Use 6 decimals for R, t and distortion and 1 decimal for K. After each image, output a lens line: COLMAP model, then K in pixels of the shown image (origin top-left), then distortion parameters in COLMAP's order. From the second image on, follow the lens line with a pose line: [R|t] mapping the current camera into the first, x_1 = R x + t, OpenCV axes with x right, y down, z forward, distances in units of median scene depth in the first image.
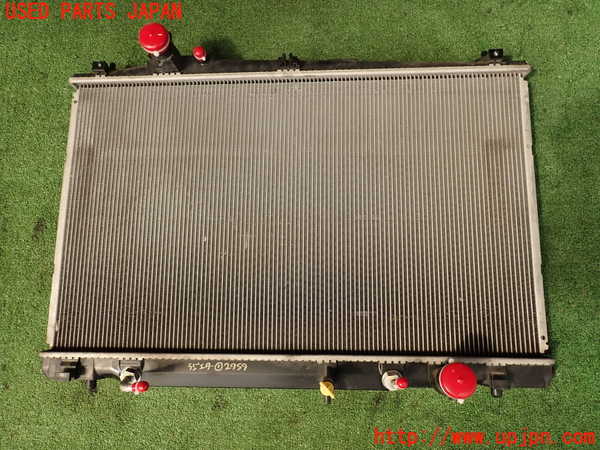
lens RADIAL K [[428.1, 0, 300.0], [0, 428.1, 225.0], [0, 0, 1]] dist [0.040514, -0.000643]
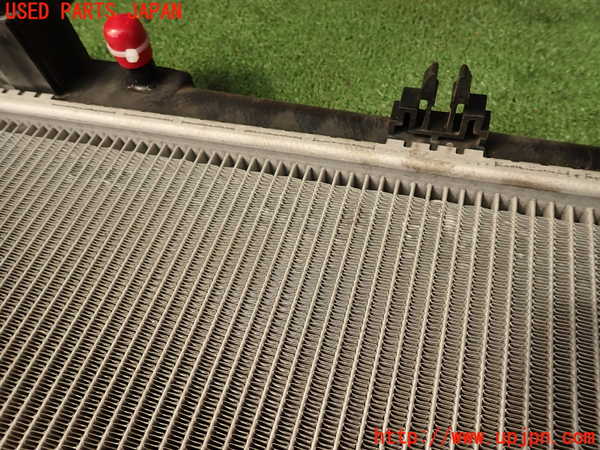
lens RADIAL K [[428.1, 0, 300.0], [0, 428.1, 225.0], [0, 0, 1]] dist [0.040514, -0.000643]
pose [[0.960297, 0.210191, -0.183436, -0.044698], [-0.262829, 0.902101, -0.342249, -0.216744], [0.093541, 0.376873, 0.921530, 0.777595]]
